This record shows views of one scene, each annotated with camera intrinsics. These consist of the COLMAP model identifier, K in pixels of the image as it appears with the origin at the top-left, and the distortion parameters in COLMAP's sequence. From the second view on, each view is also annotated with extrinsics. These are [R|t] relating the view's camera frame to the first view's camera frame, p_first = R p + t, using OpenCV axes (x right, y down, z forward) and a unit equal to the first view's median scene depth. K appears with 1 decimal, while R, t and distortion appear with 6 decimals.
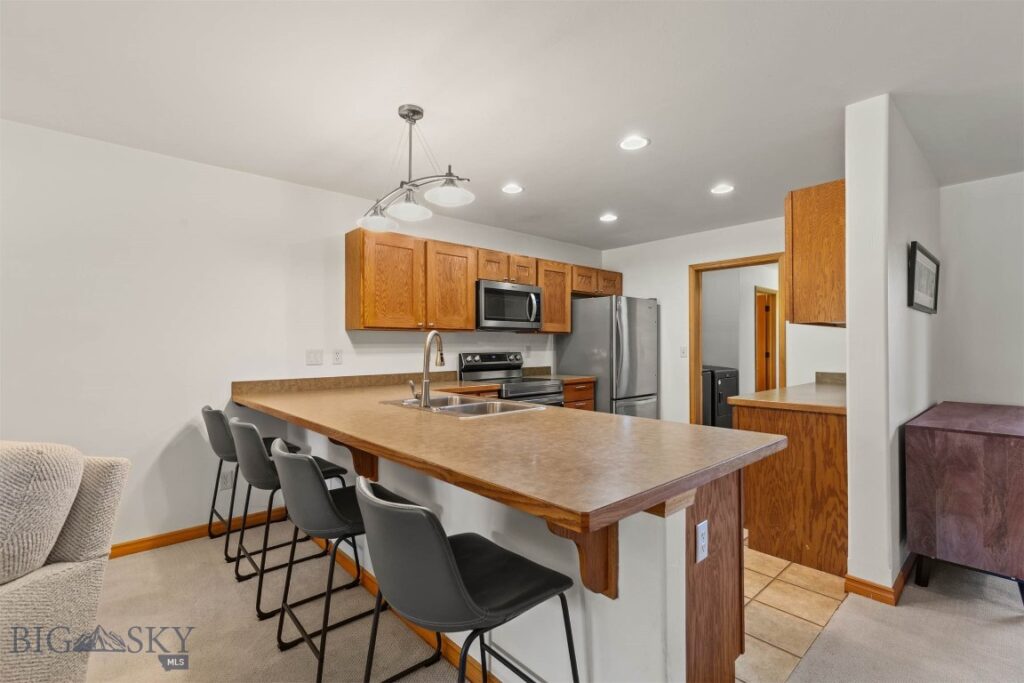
lens RADIAL K [[463.4, 0, 514.0], [0, 463.4, 344.5], [0, 0, 1]] dist [0.001995, 0.000423]
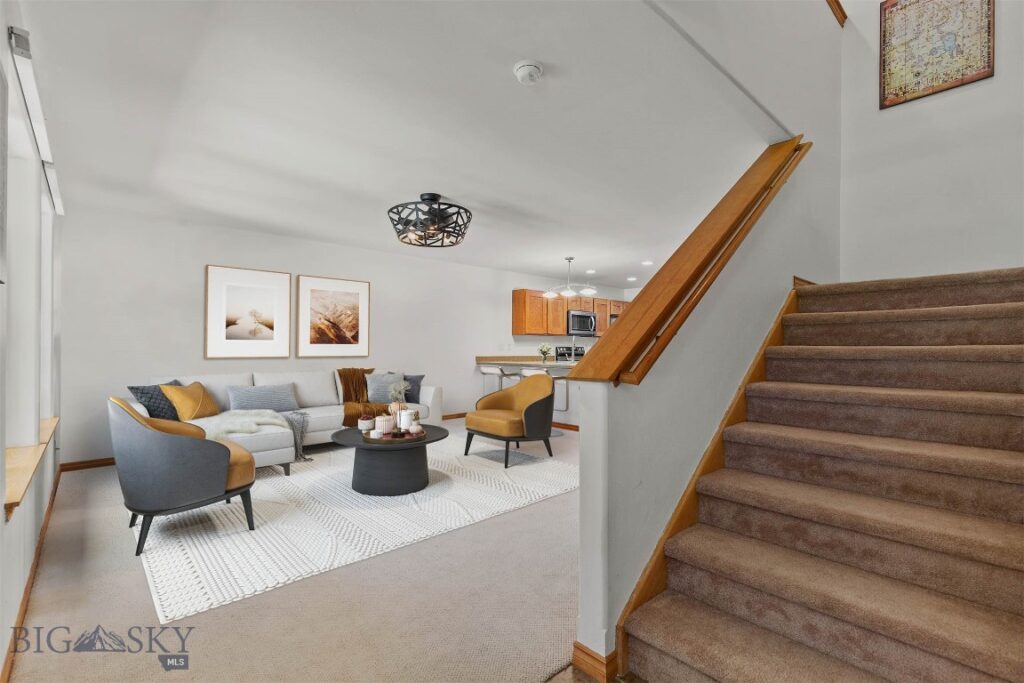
lens RADIAL K [[463.4, 0, 514.0], [0, 463.4, 344.5], [0, 0, 1]] dist [0.001995, 0.000423]
pose [[0.999985, 0.004435, 0.003251, -0.282401], [-0.004394, 0.999909, -0.012785, 0.032911], [-0.003307, 0.012771, 0.999913, -0.908209]]
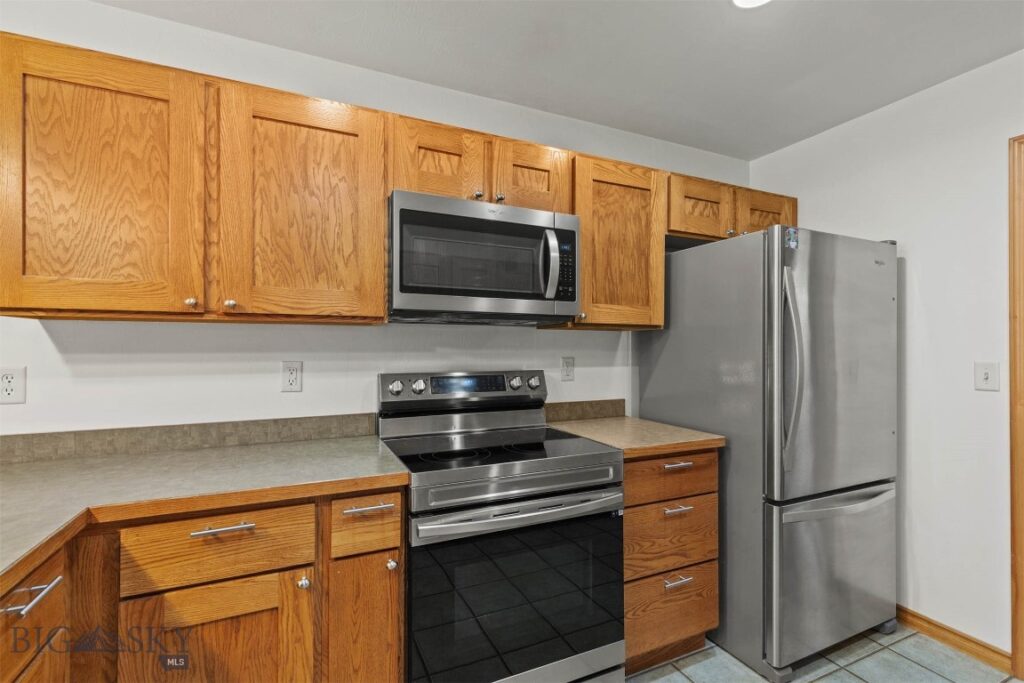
lens RADIAL K [[463.4, 0, 514.0], [0, 463.4, 344.5], [0, 0, 1]] dist [0.001995, 0.000423]
pose [[0.953180, 0.001524, -0.302401, 0.126865], [-0.003242, 0.999981, -0.005177, -0.006309], [0.302388, 0.005915, 0.953167, 0.576158]]
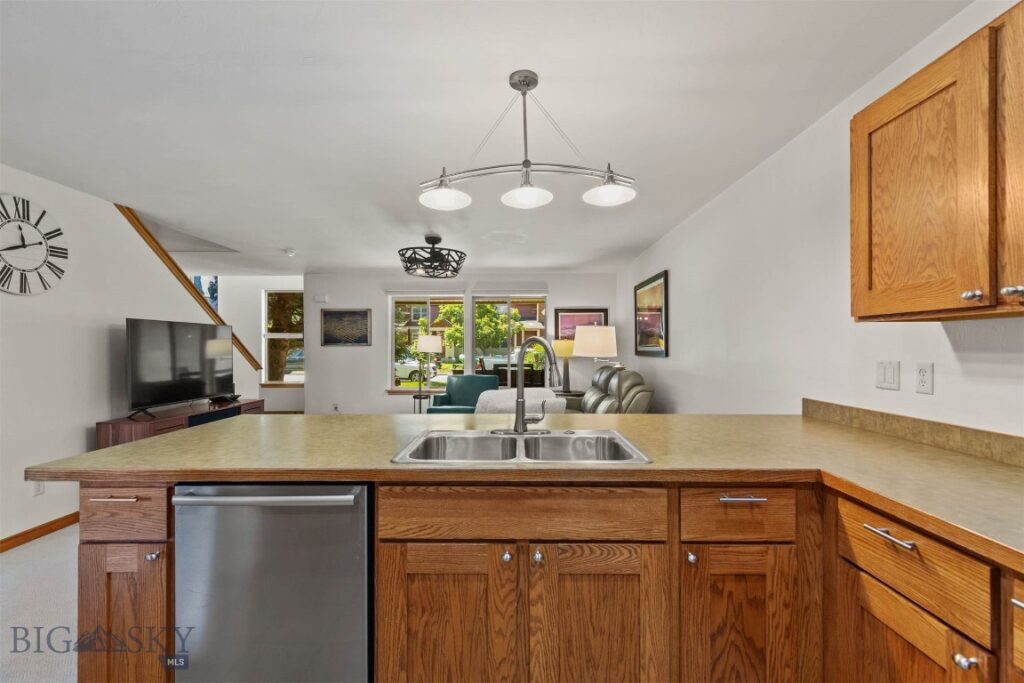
lens RADIAL K [[463.4, 0, 514.0], [0, 463.4, 344.5], [0, 0, 1]] dist [0.001995, 0.000423]
pose [[-0.680460, -0.000668, -0.732785, 0.207501], [0.000063, 1.000000, -0.000970, -0.006082], [0.732785, -0.000706, -0.680460, 0.785852]]
